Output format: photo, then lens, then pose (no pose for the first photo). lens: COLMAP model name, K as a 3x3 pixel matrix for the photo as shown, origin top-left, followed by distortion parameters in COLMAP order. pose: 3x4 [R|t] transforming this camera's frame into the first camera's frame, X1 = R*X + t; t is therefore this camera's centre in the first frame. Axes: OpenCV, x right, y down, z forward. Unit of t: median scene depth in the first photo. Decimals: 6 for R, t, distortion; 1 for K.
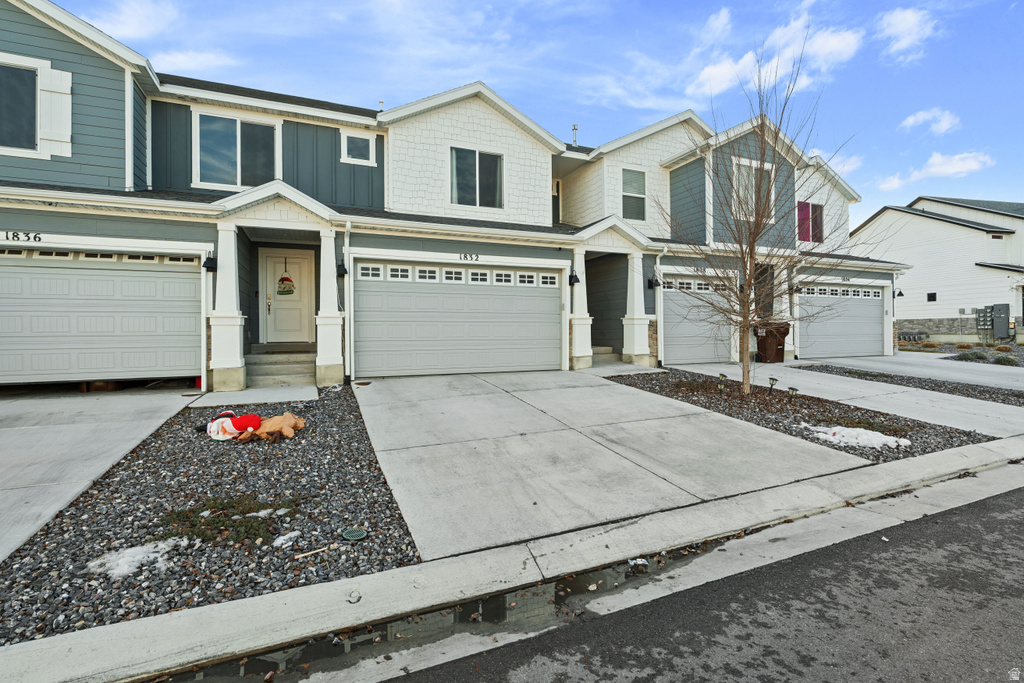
lens RADIAL K [[468.5, 0, 513.4], [0, 468.5, 327.8], [0, 0, 1]] dist [-0.001762, 0.000740]
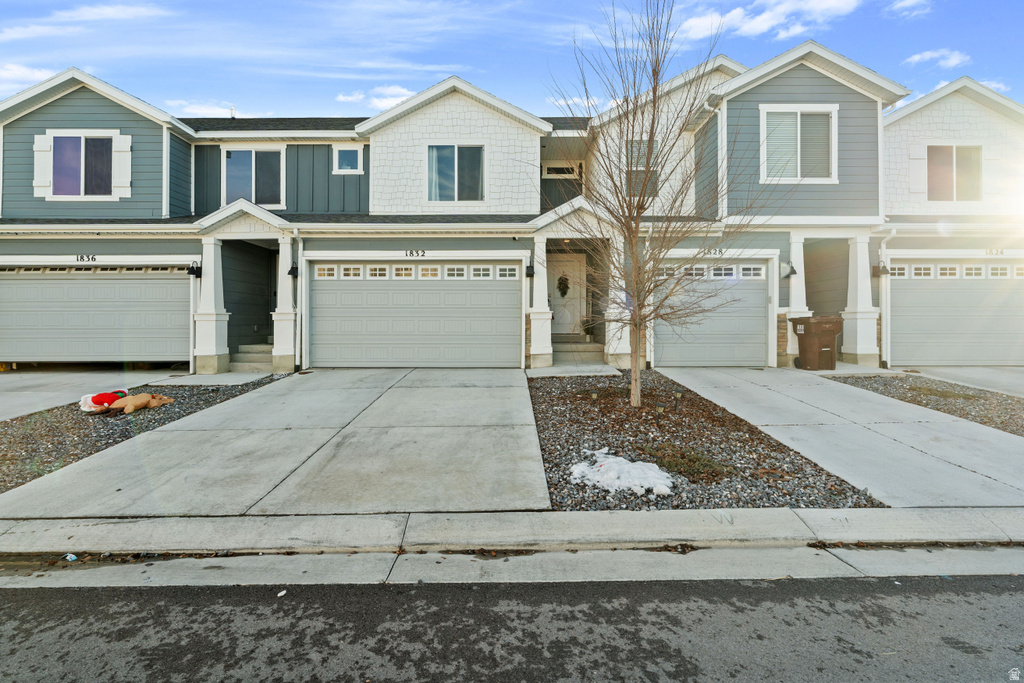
lens RADIAL K [[468.5, 0, 513.4], [0, 468.5, 327.8], [0, 0, 1]] dist [-0.001762, 0.000740]
pose [[0.918374, 0.007581, -0.395641, 0.500225], [-0.001158, 0.999864, 0.016470, -0.006252], [0.395712, -0.014667, 0.918258, 0.144977]]
